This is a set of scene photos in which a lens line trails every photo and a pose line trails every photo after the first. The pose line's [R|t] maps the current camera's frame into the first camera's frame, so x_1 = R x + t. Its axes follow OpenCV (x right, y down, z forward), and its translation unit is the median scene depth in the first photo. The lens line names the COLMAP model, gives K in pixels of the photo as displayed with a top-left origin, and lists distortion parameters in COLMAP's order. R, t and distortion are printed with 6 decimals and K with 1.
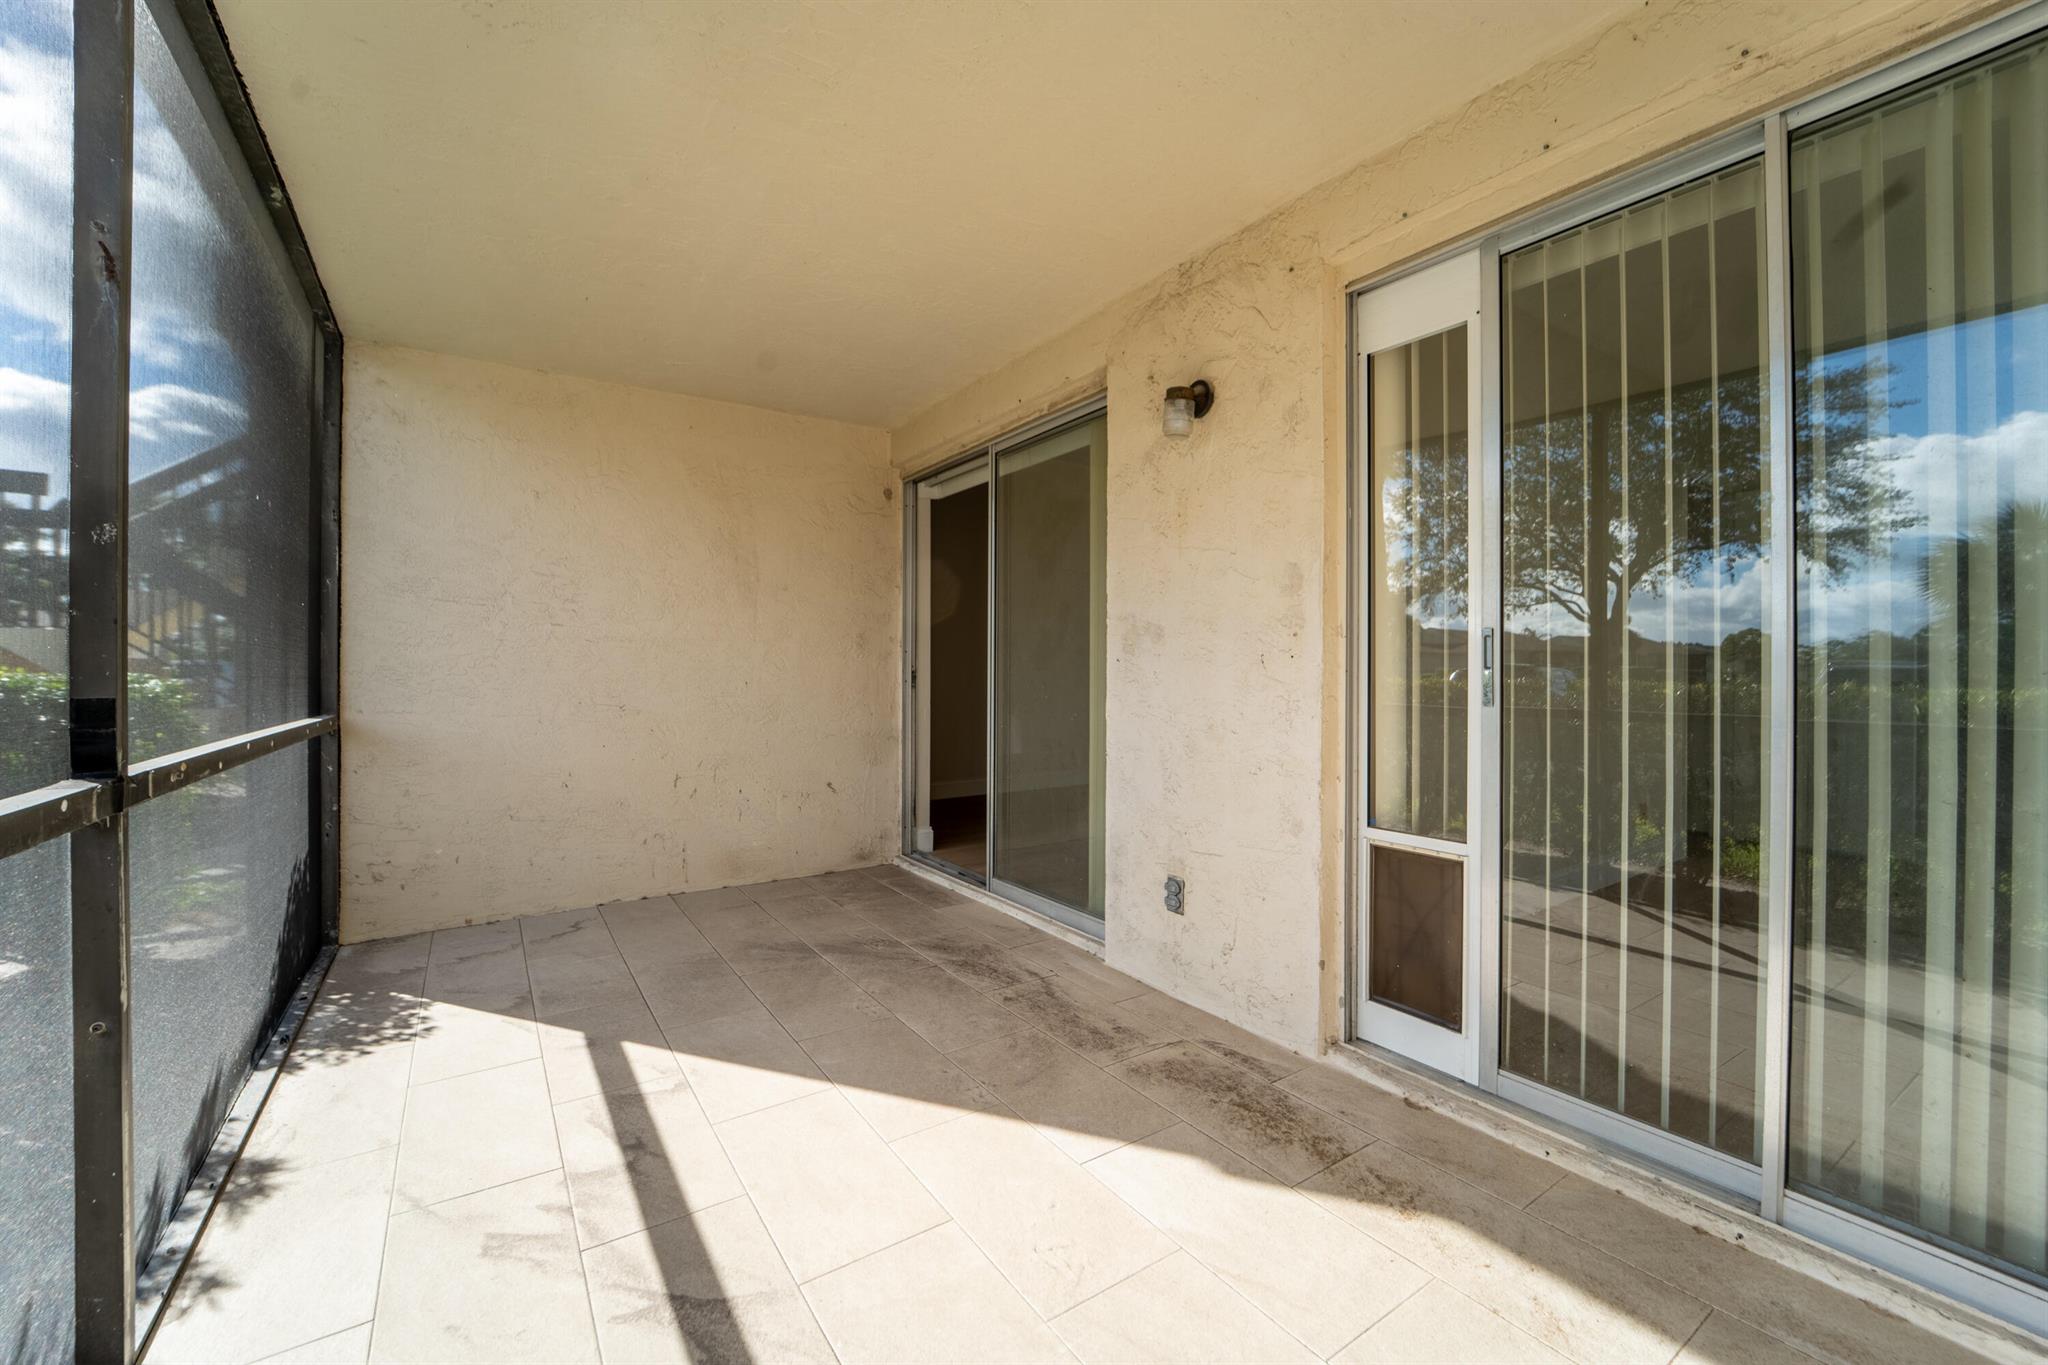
lens RADIAL K [[829.7, 0, 1024.6], [0, 829.7, 673.0], [0, 0, 1]] dist [-0.014778, -0.000717]
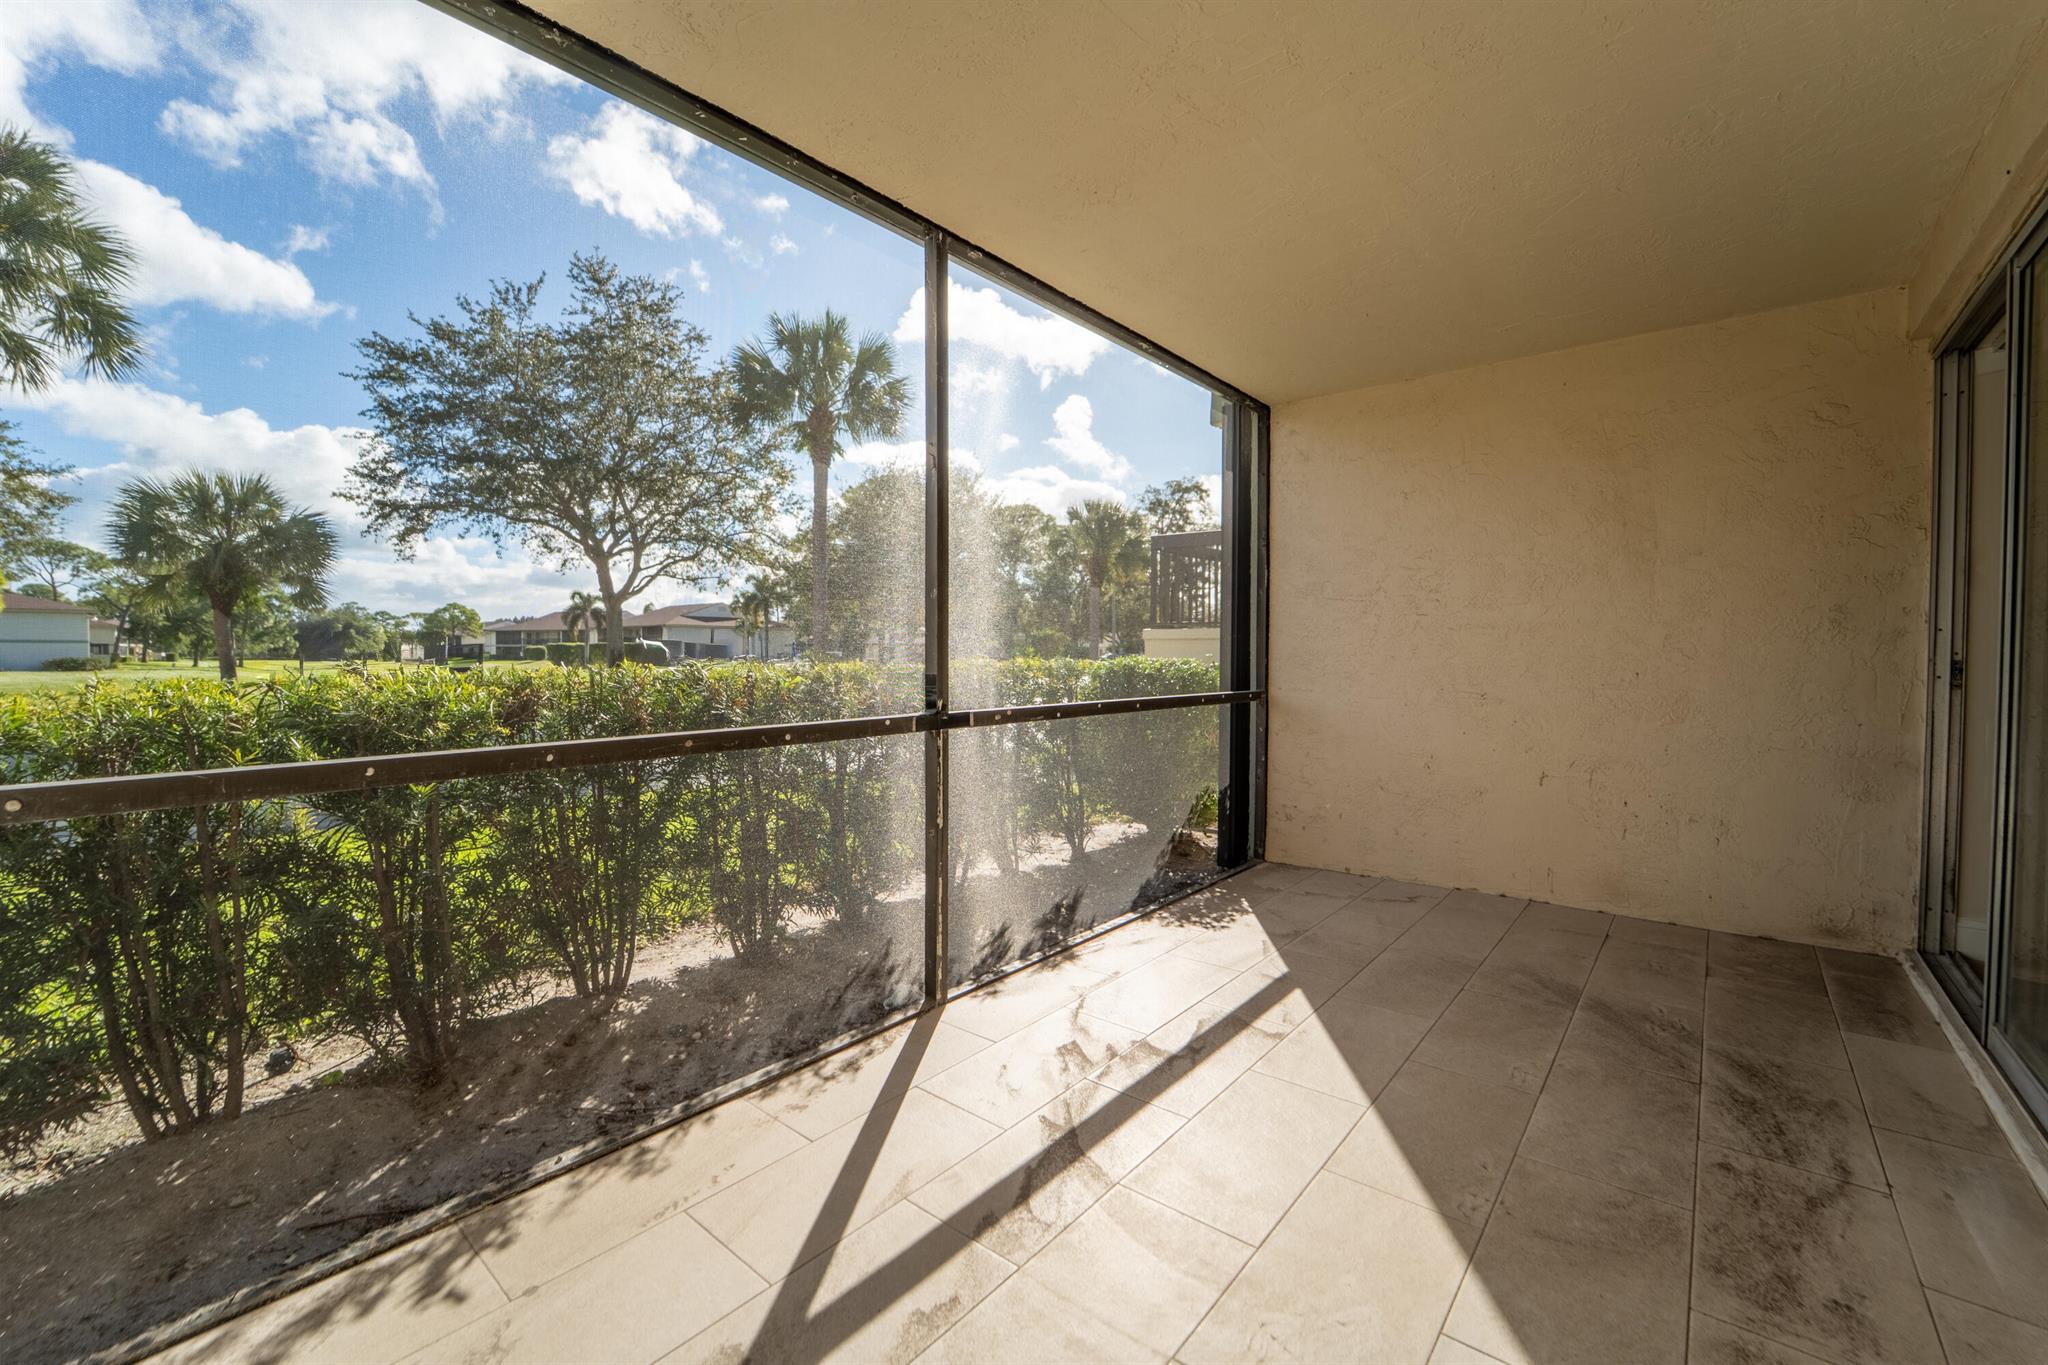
lens RADIAL K [[829.7, 0, 1024.6], [0, 829.7, 673.0], [0, 0, 1]] dist [-0.014778, -0.000717]
pose [[0.280224, 0.022290, -0.959676, 0.406578], [-0.003752, 0.999748, 0.022125, -0.006544], [0.959927, -0.002600, 0.280237, 0.273472]]
